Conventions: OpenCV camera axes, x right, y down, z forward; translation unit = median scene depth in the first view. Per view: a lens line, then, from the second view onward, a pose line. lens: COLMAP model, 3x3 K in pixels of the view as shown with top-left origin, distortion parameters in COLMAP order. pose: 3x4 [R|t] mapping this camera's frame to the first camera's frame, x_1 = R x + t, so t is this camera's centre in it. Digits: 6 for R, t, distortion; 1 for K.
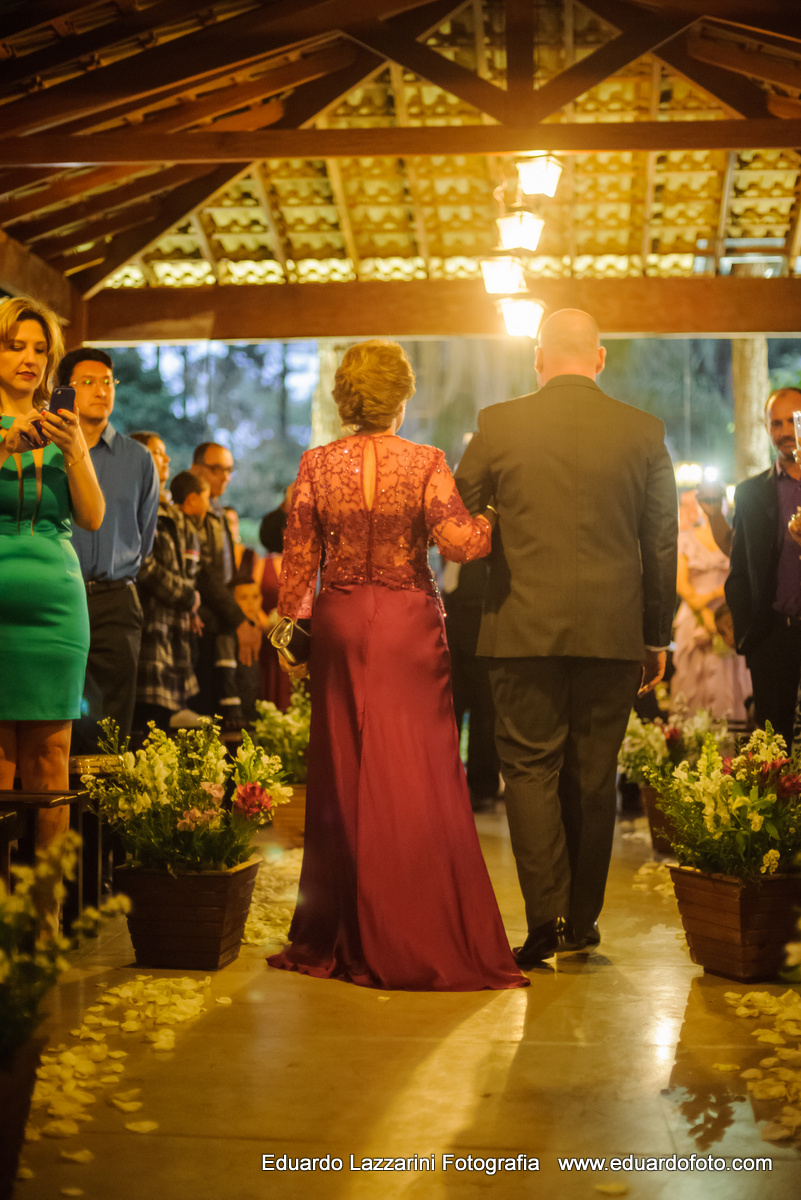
lens RADIAL K [[1751.5, 0, 400.5], [0, 1751.5, 600.0], [0, 0, 1]] dist [-0.023549, -0.484336]
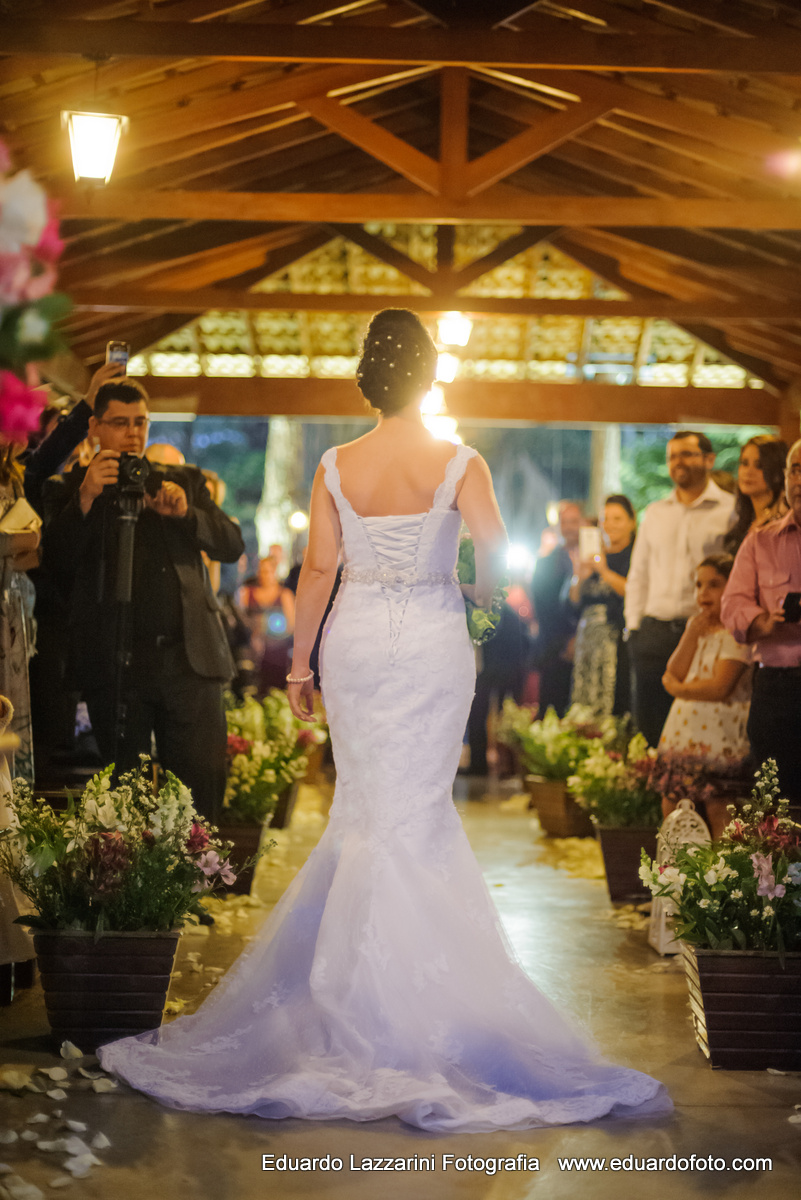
lens RADIAL K [[1751.5, 0, 400.5], [0, 1751.5, 600.0], [0, 0, 1]] dist [-0.023549, -0.484336]
pose [[0.997471, 0.023305, 0.067153, -0.041969], [-0.023072, 0.999725, -0.004246, -0.010026], [-0.067233, 0.002686, 0.997734, -0.322077]]
